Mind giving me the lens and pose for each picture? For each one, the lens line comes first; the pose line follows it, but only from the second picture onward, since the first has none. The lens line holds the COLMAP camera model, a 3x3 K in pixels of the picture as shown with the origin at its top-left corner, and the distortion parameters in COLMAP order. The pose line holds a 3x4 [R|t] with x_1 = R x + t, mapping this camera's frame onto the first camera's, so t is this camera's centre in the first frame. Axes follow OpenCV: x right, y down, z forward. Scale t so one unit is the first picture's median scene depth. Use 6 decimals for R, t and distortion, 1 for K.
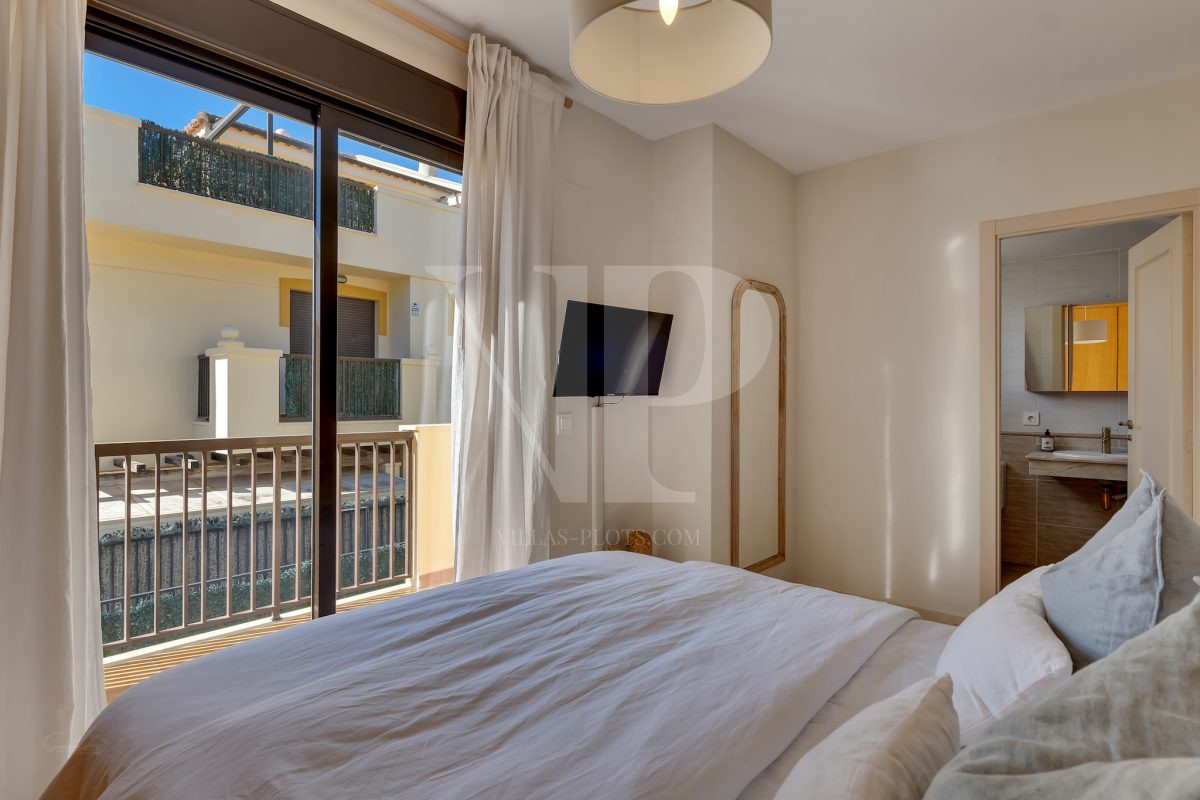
lens RADIAL K [[590.0, 0, 597.6], [0, 590.0, 393.9], [0, 0, 1]] dist [-0.000027, -0.000181]
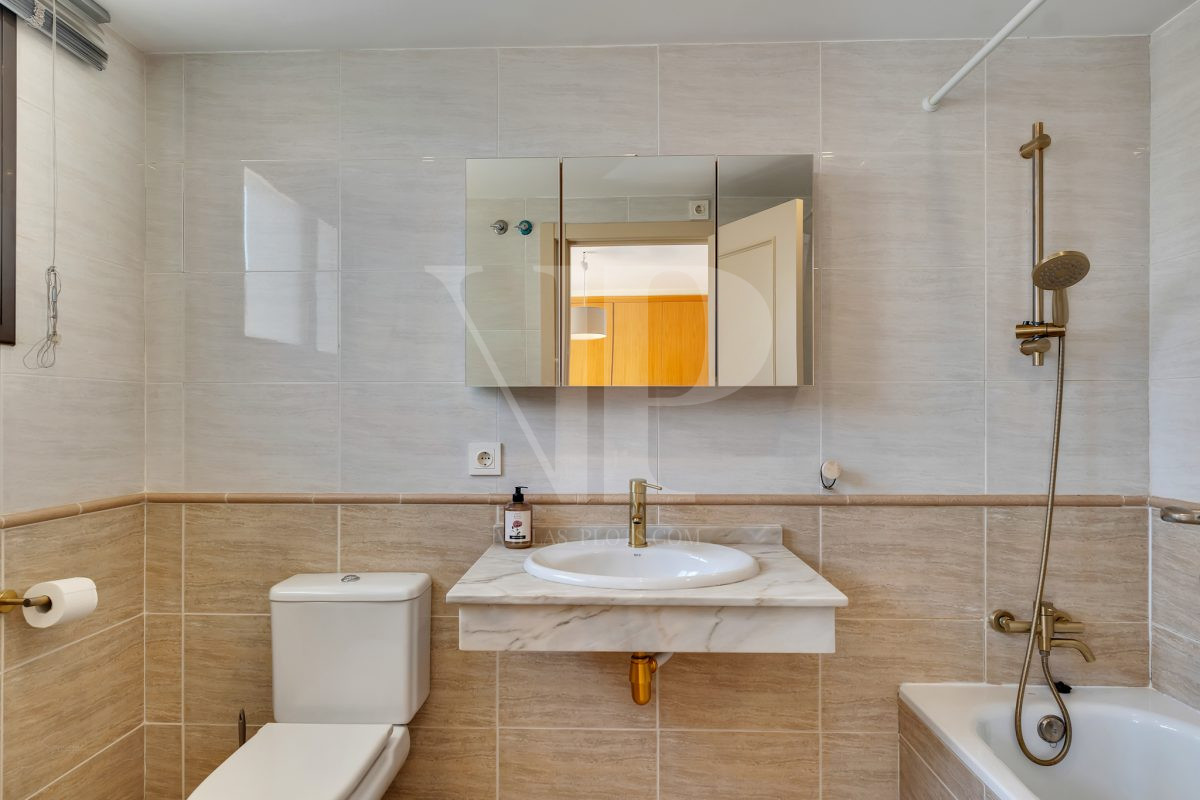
lens RADIAL K [[657.7, 0, 599.6], [0, 657.7, 410.8], [0, 0, 1]] dist [-0.006408, -0.000562]
pose [[0.751022, -0.000141, 0.660277, 0.524621], [0.002067, 0.999996, -0.002138, 0.012624], [-0.660274, 0.002970, 0.751019, 0.650604]]
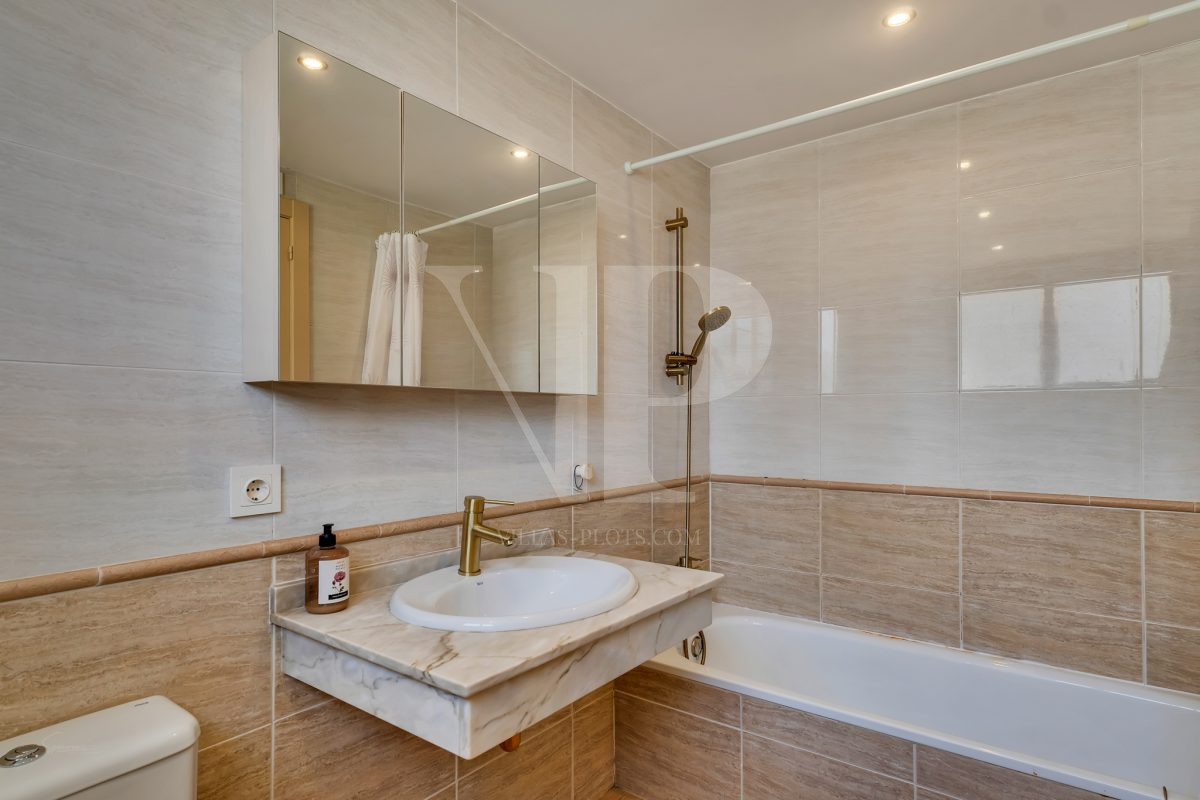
lens RADIAL K [[641.2, 0, 595.9], [0, 641.2, 406.7], [0, 0, 1]] dist [0.002150, 0.002276]
pose [[-0.098030, 0.008928, 0.995143, 0.460437], [-0.006896, 0.999930, -0.009650, 0.008519], [-0.995160, -0.007809, -0.097962, 0.908514]]
